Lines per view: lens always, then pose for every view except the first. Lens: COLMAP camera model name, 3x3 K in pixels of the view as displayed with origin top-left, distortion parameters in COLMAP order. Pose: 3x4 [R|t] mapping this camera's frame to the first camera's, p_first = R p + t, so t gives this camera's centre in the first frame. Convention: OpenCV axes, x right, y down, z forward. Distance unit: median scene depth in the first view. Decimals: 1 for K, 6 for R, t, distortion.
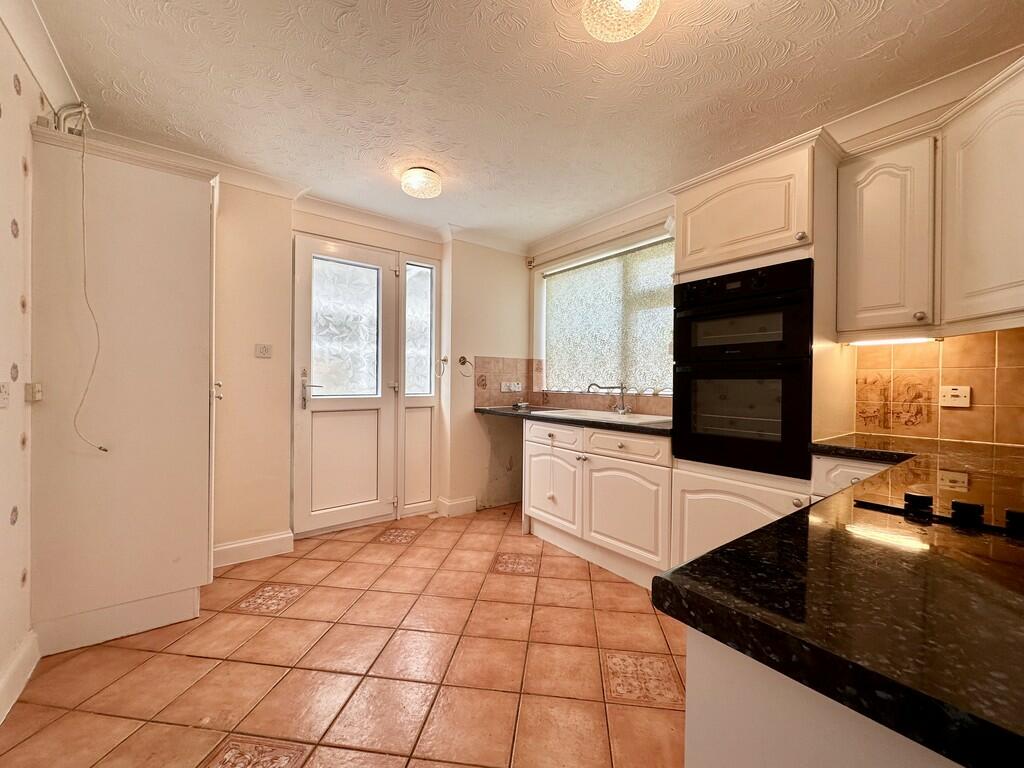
lens RADIAL K [[408.7, 0, 512.0], [0, 408.7, 384.0], [0, 0, 1]] dist [0.000636, 0.000095]
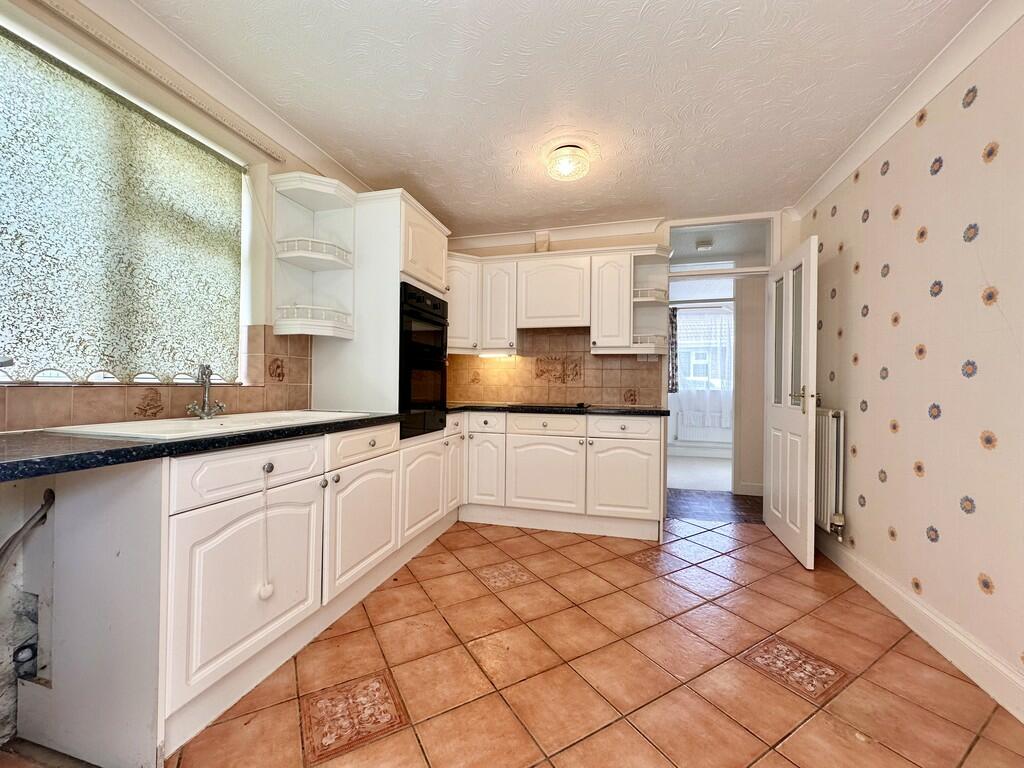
lens RADIAL K [[408.7, 0, 512.0], [0, 408.7, 384.0], [0, 0, 1]] dist [0.000636, 0.000095]
pose [[-0.619689, -0.012604, 0.784746, -0.607646], [-0.015793, 0.999869, 0.003589, 0.021513], [-0.784689, -0.010169, -0.619807, 1.369010]]
